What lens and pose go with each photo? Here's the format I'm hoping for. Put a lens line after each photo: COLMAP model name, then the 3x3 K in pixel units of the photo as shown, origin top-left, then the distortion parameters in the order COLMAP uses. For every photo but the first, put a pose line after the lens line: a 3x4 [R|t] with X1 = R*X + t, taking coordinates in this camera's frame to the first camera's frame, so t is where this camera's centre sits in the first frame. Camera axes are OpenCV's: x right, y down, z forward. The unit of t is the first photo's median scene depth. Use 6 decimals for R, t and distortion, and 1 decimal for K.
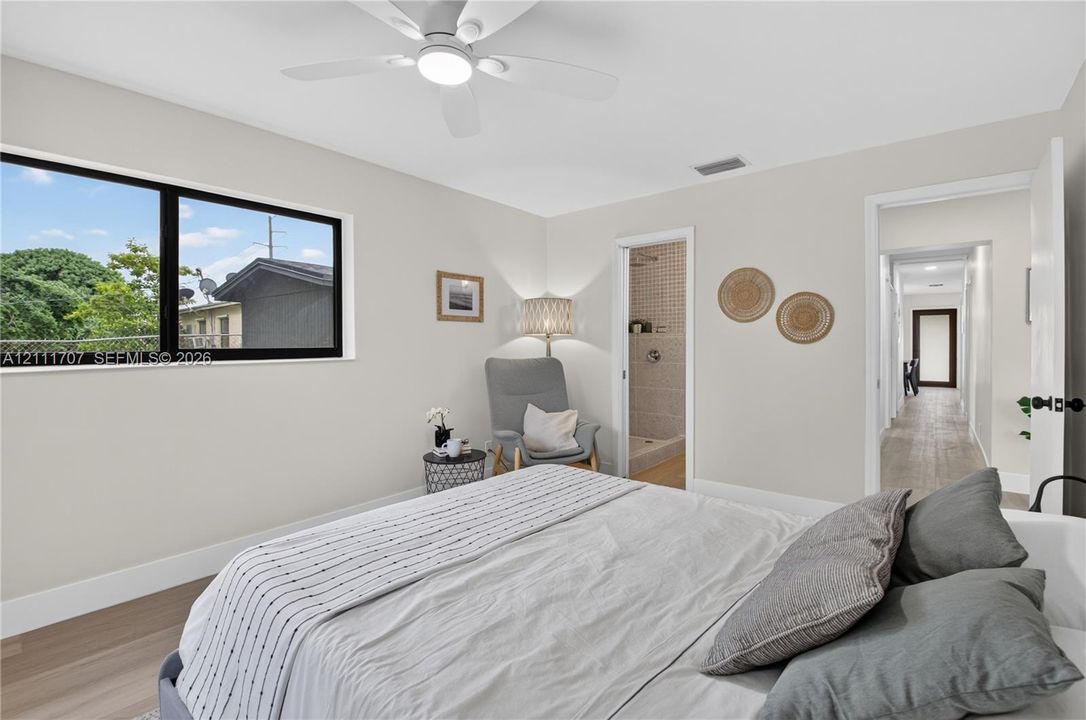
lens RADIAL K [[481.3, 0, 543.0], [0, 481.3, 360.0], [0, 0, 1]] dist [-0.019370, -0.000406]
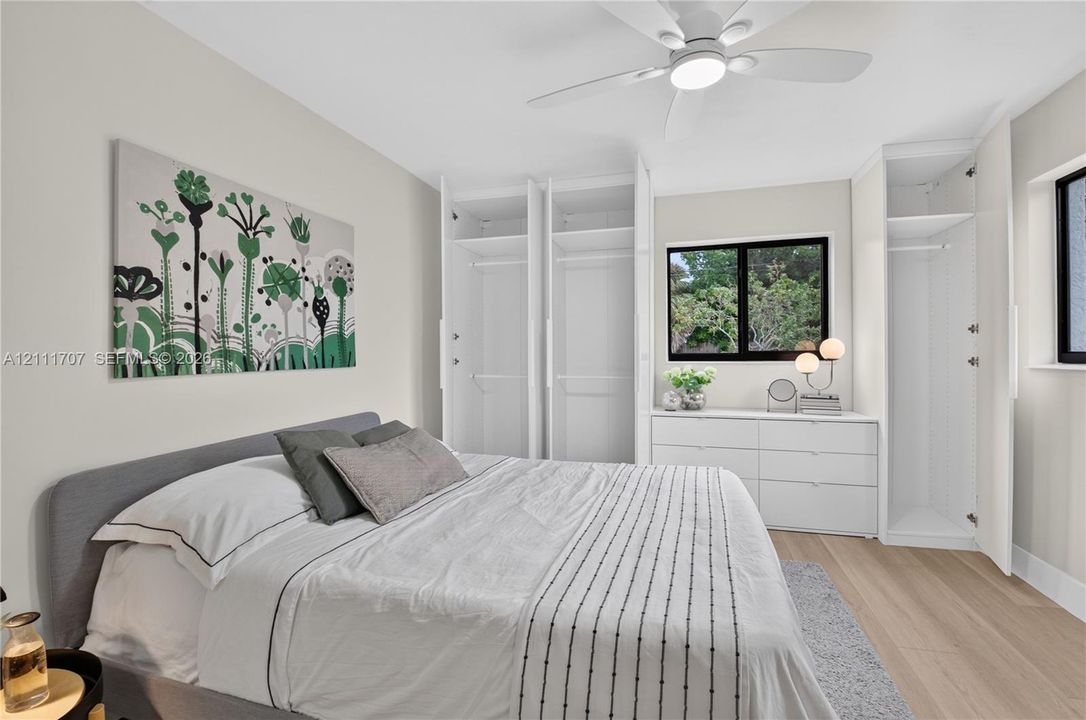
lens RADIAL K [[481.3, 0, 543.0], [0, 481.3, 360.0], [0, 0, 1]] dist [-0.019370, -0.000406]
pose [[-0.918112, 0.006793, -0.396263, 0.621876], [0.003546, 0.999954, 0.008925, -0.025450], [0.396305, 0.006789, -0.918094, 2.233080]]
